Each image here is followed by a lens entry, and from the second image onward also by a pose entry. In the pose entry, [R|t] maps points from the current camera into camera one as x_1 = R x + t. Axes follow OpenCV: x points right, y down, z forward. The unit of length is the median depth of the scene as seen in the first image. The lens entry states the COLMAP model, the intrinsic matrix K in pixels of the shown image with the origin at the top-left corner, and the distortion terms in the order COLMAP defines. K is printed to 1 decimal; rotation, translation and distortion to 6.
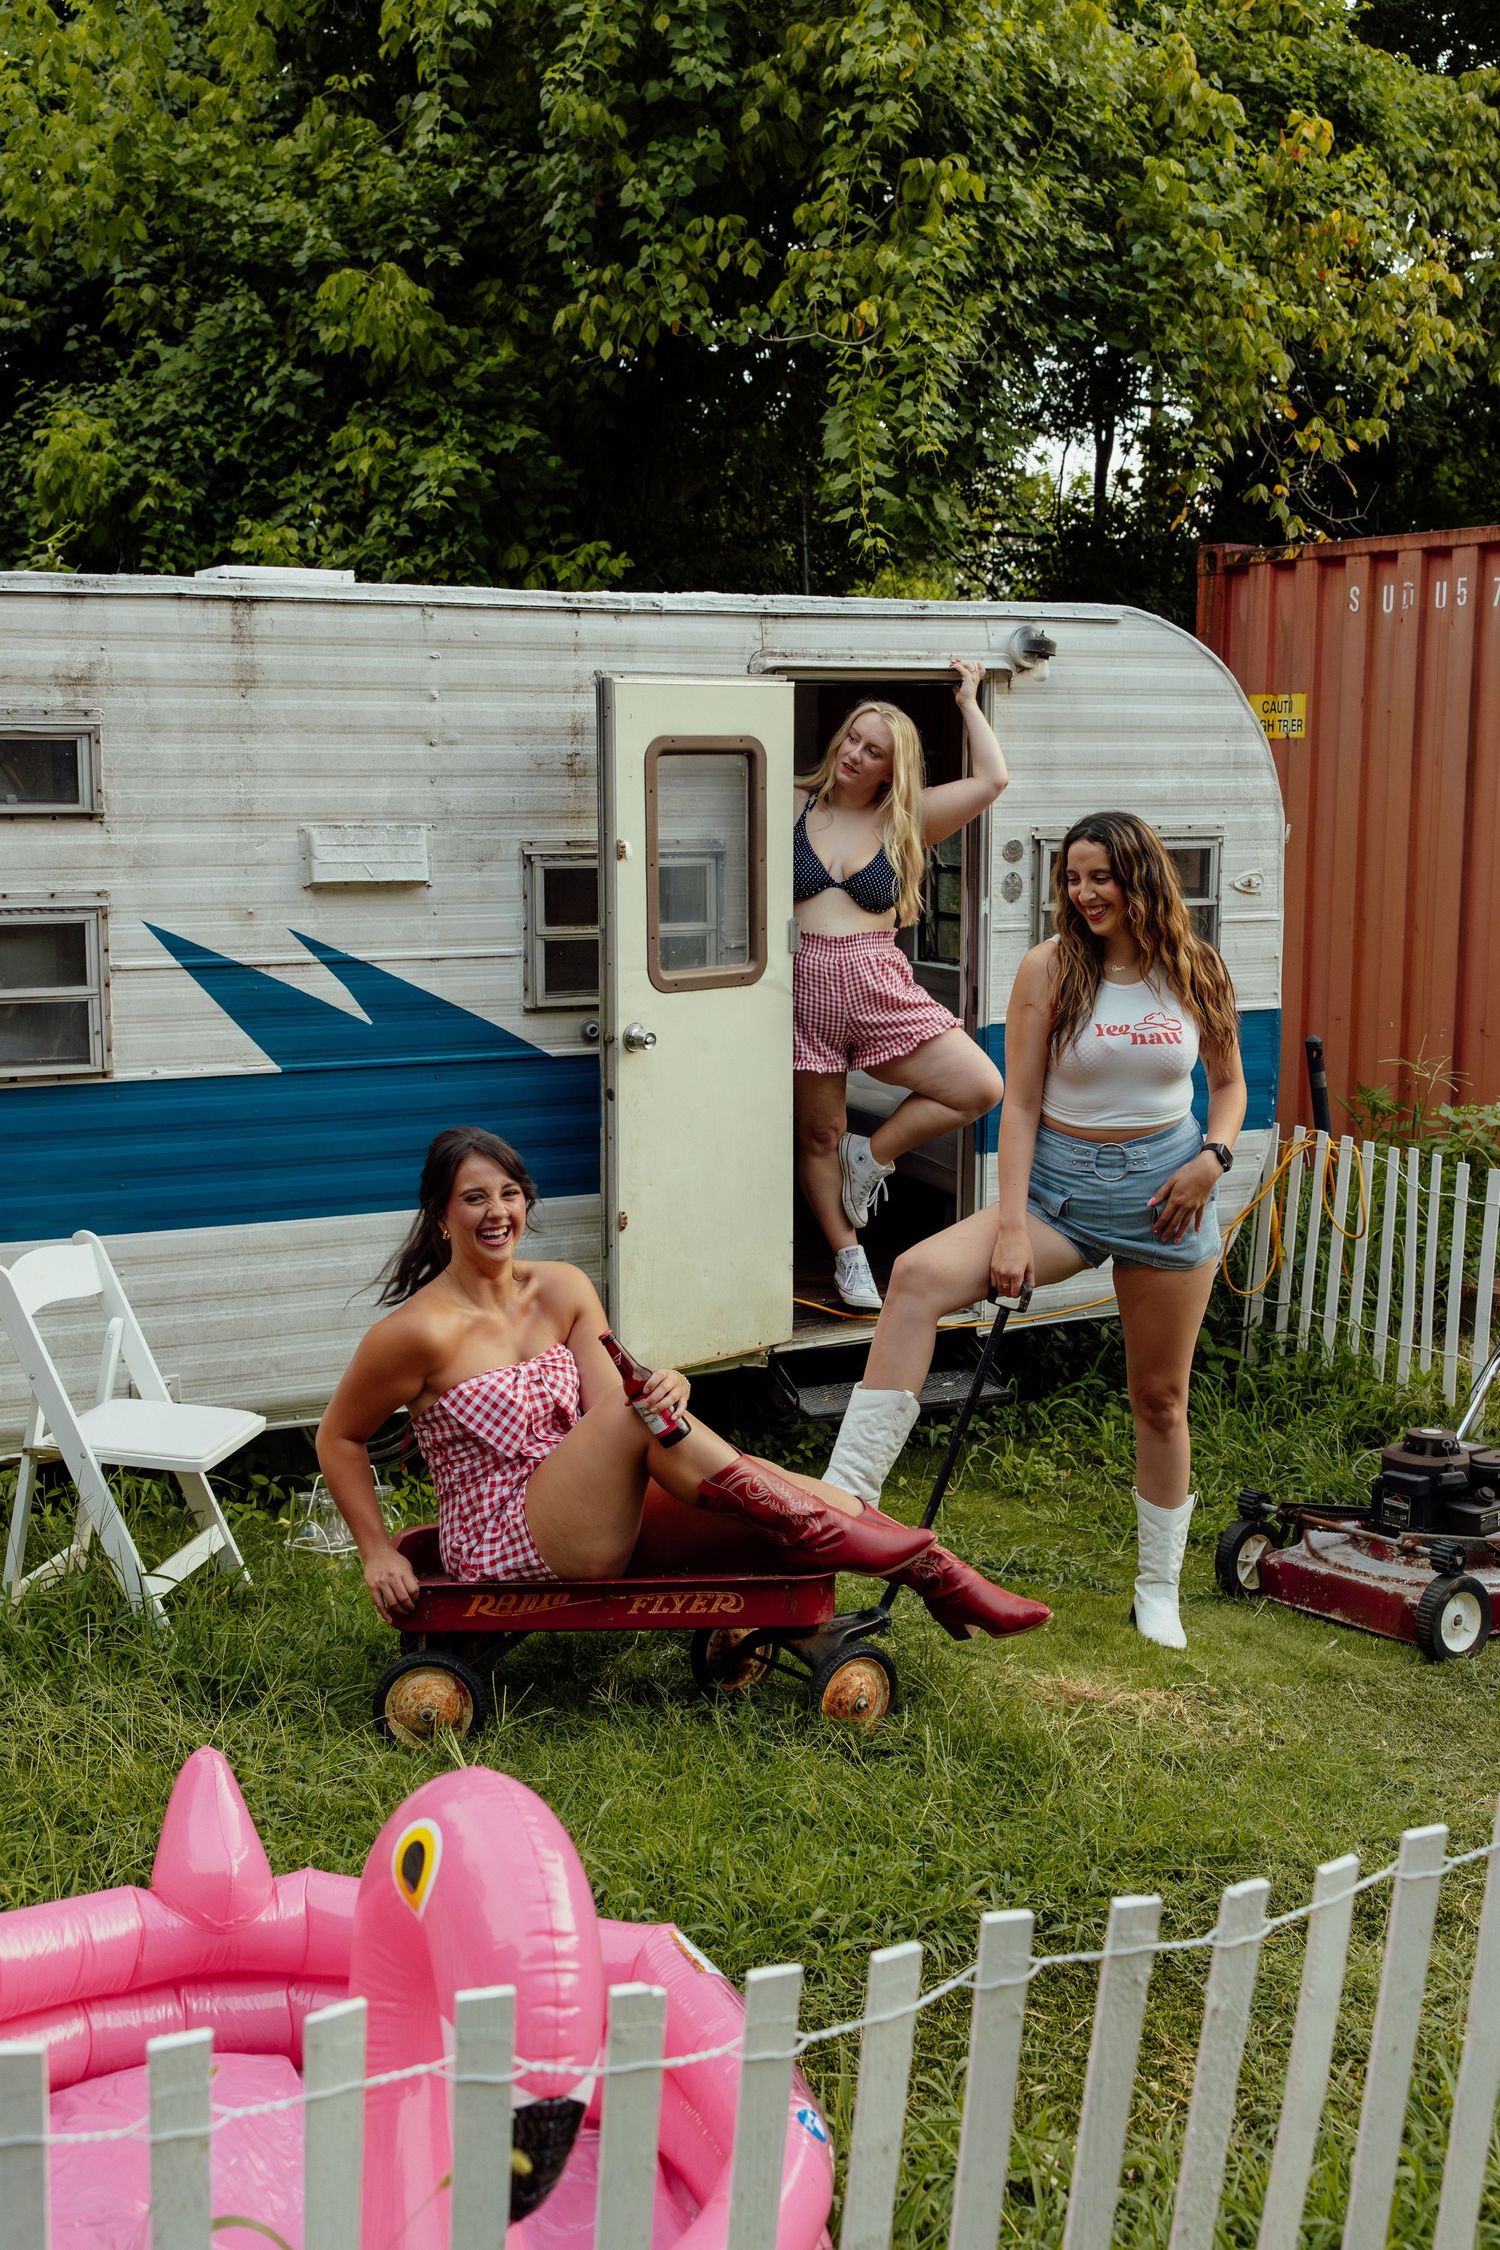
lens RADIAL K [[2231.7, 0, 758.8], [0, 2231.7, 1110.5], [0, 0, 1]] dist [-0.005093, 0.000000]
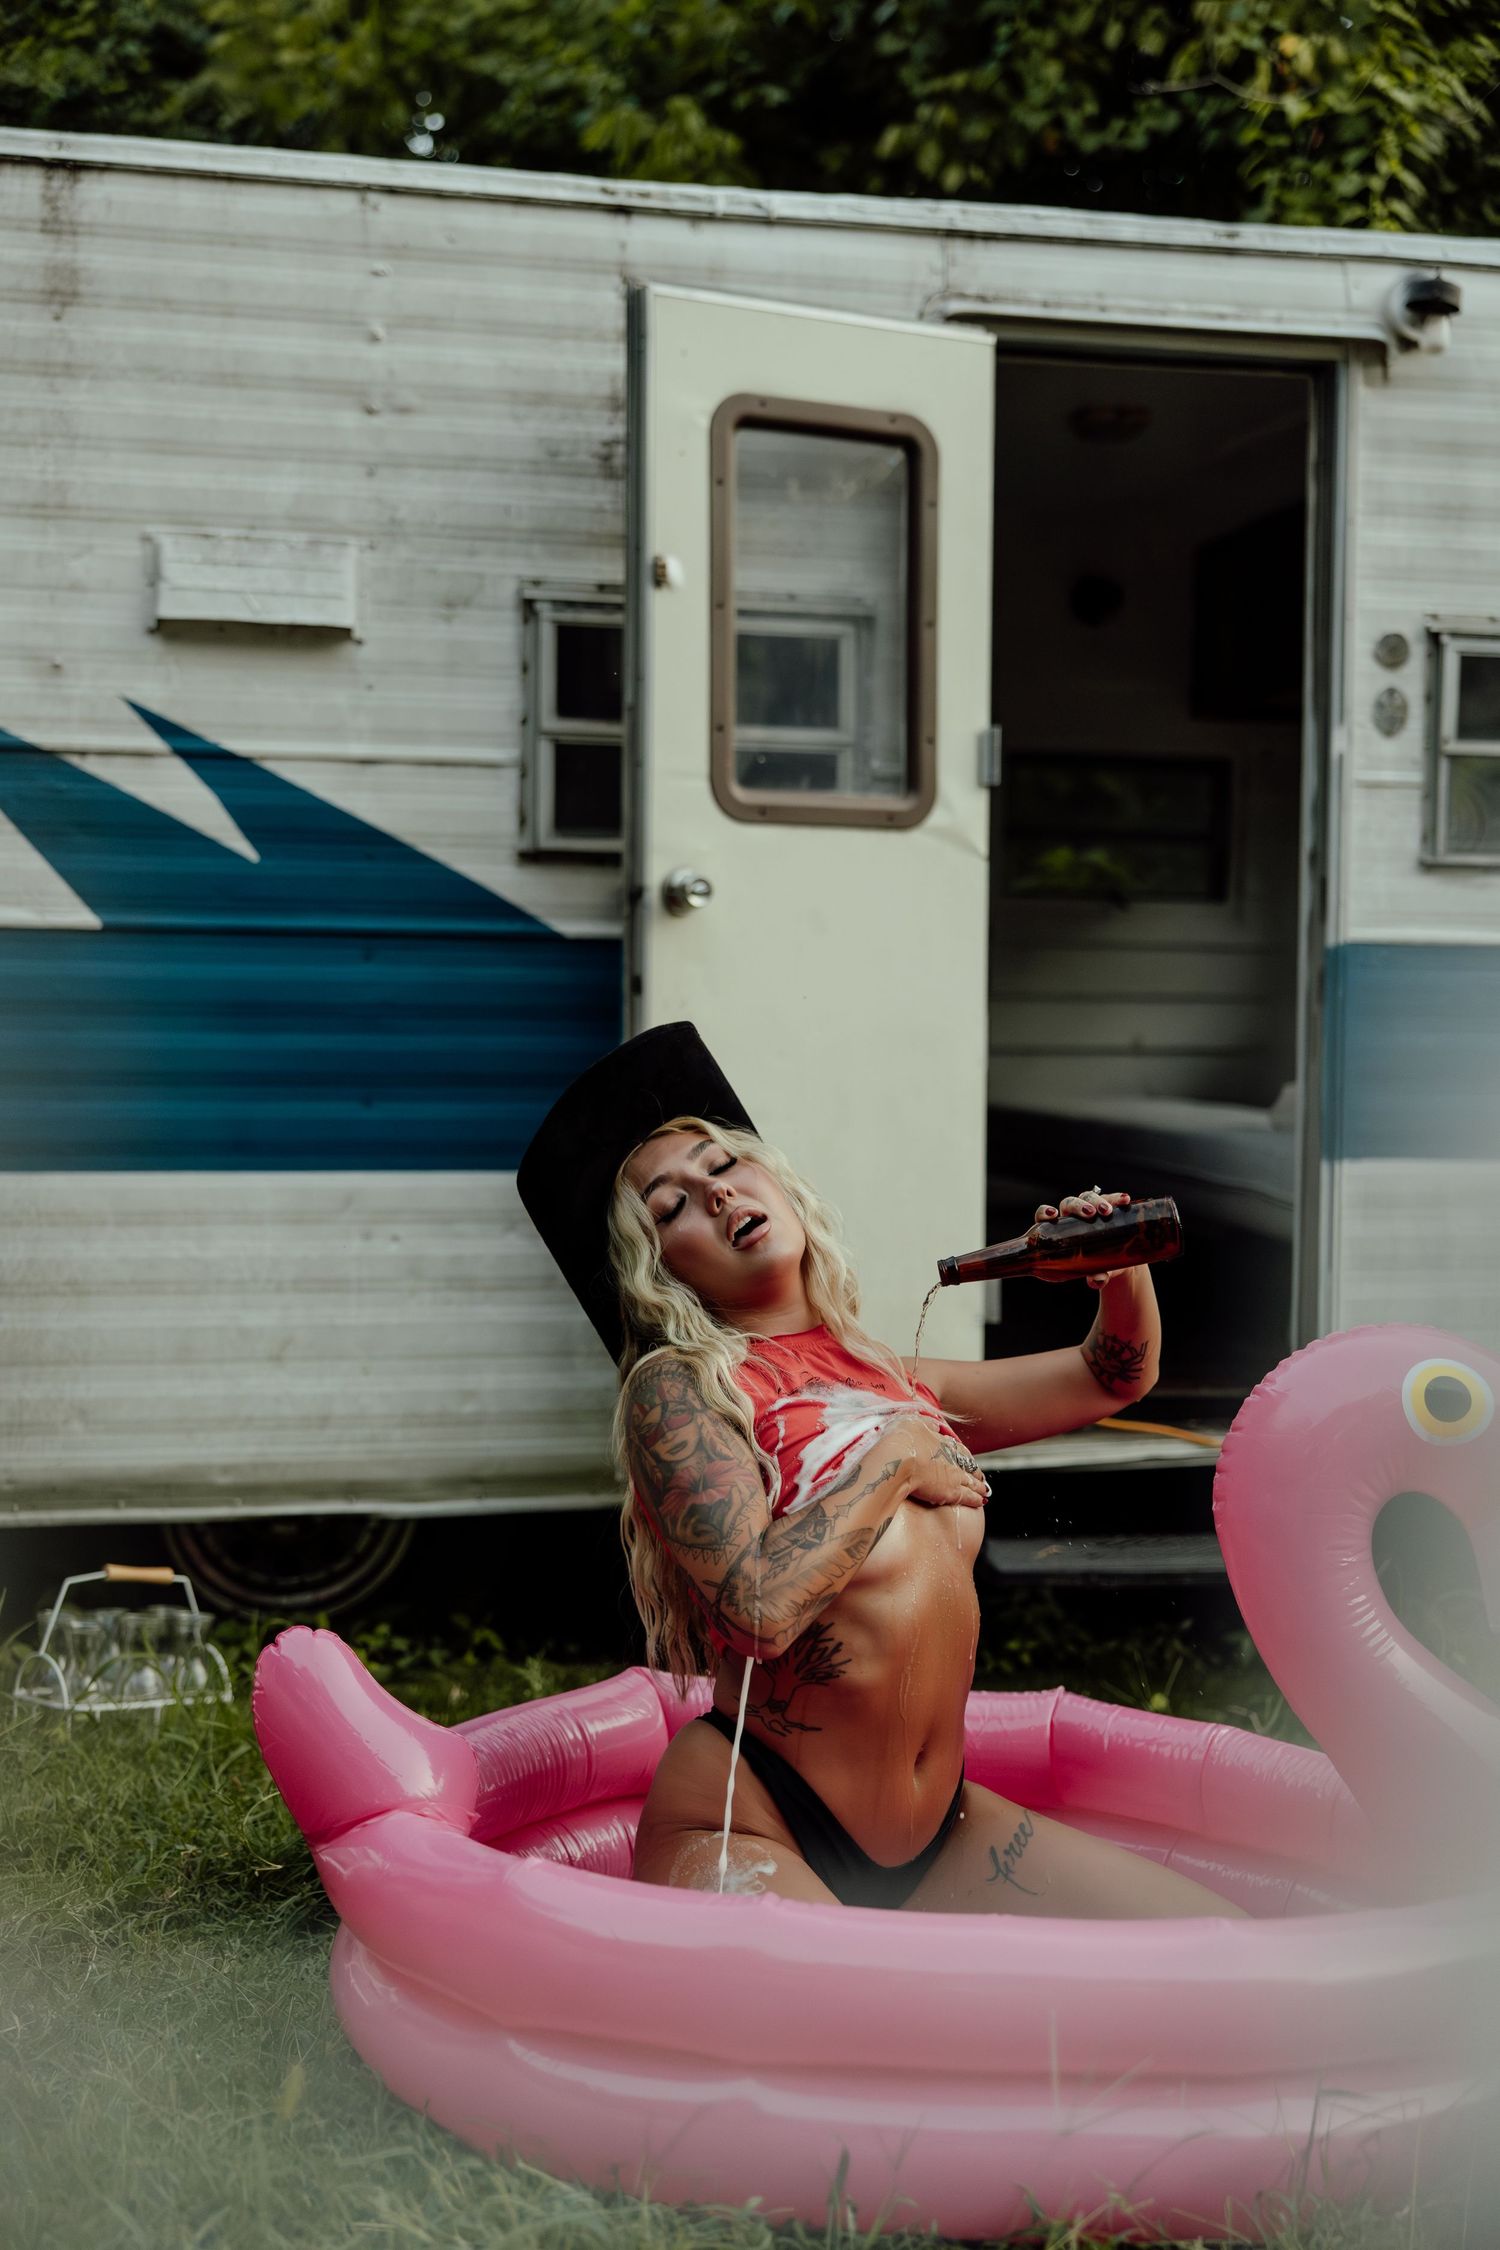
lens RADIAL K [[2695.0, 0, 737.3], [0, 2695.0, 1140.2], [0, 0, 1]] dist [-0.001311, 0.000000]
pose [[0.974450, 0.021351, -0.223588, 0.119807], [-0.043311, 0.994651, -0.093778, 0.099080], [0.220390, 0.101066, 0.970162, 0.308826]]
